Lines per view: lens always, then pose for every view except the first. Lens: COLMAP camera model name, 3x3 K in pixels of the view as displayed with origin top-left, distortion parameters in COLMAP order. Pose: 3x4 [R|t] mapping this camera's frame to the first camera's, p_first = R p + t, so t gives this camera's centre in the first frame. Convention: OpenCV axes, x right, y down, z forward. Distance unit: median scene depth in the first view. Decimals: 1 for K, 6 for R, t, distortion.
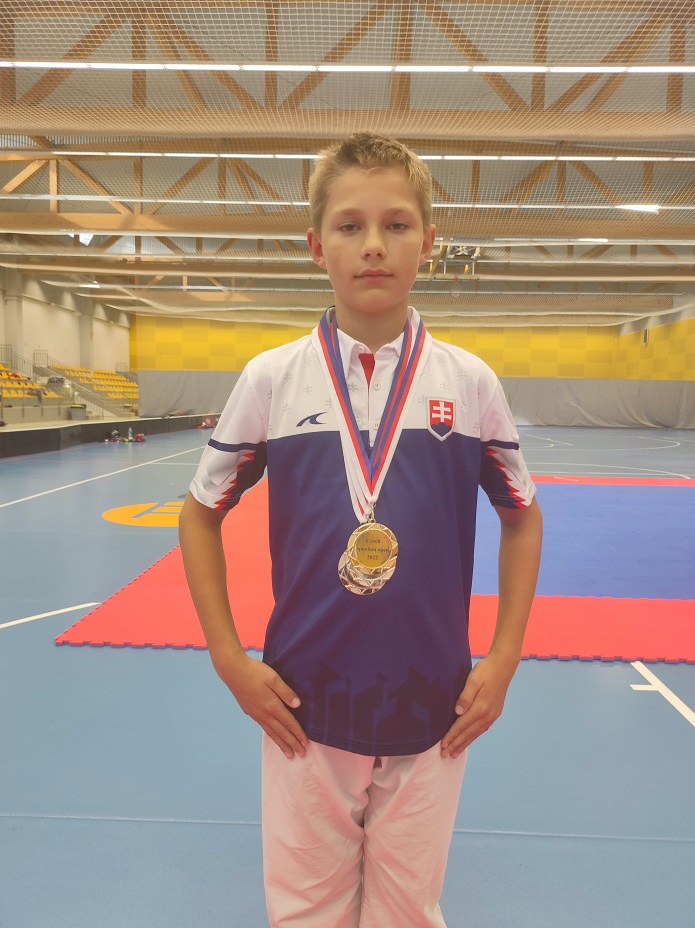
lens RADIAL K [[686.6, 0, 350.8], [0, 686.6, 464.3], [0, 0, 1]] dist [0.021301, 0.004765]
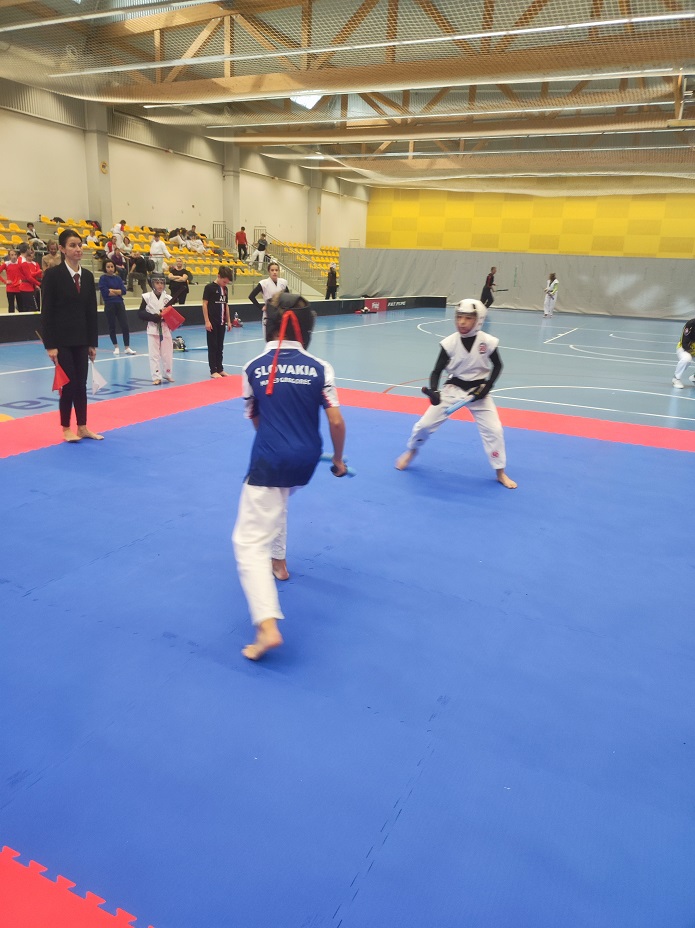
lens RADIAL K [[686.6, 0, 346.3], [0, 686.6, 464.3], [0, 0, 1]] dist [0.021301, 0.004765]
pose [[0.901032, 0.140354, -0.410416, 0.118932], [-0.069140, 0.980577, 0.183546, -0.014642], [0.428206, -0.137005, 0.893235, 0.086898]]
